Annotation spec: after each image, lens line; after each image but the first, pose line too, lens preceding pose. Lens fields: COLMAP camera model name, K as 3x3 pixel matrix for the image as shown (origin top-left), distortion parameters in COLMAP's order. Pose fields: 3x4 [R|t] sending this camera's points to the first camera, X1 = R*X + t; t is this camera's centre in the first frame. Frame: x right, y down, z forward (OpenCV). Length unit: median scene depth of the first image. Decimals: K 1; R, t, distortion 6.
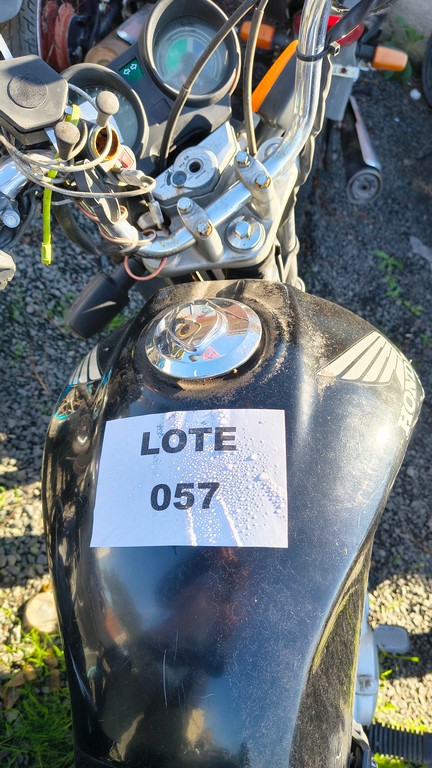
lens RADIAL K [[550.3, 0, 216.0], [0, 550.3, 384.0], [0, 0, 1]] dist [0.037503, -0.040197]
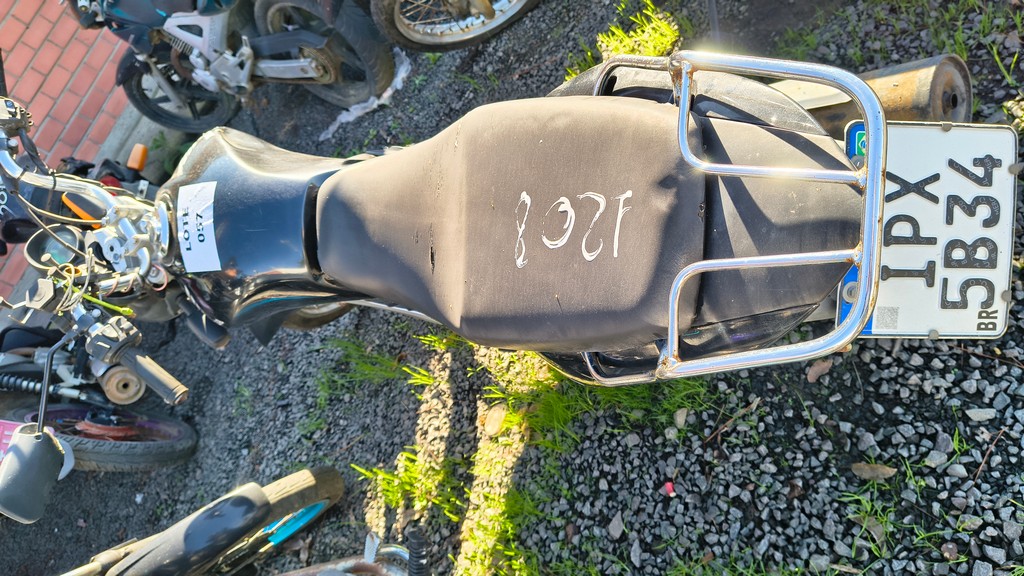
lens RADIAL K [[733.7, 0, 512.0], [0, 733.7, 288.0], [0, 0, 1]] dist [0.037503, -0.040197]
pose [[0.040162, -0.989334, 0.140019, -0.453510], [0.986296, 0.016811, -0.164125, 1.317081], [0.160020, 0.144692, 0.976452, -1.168989]]
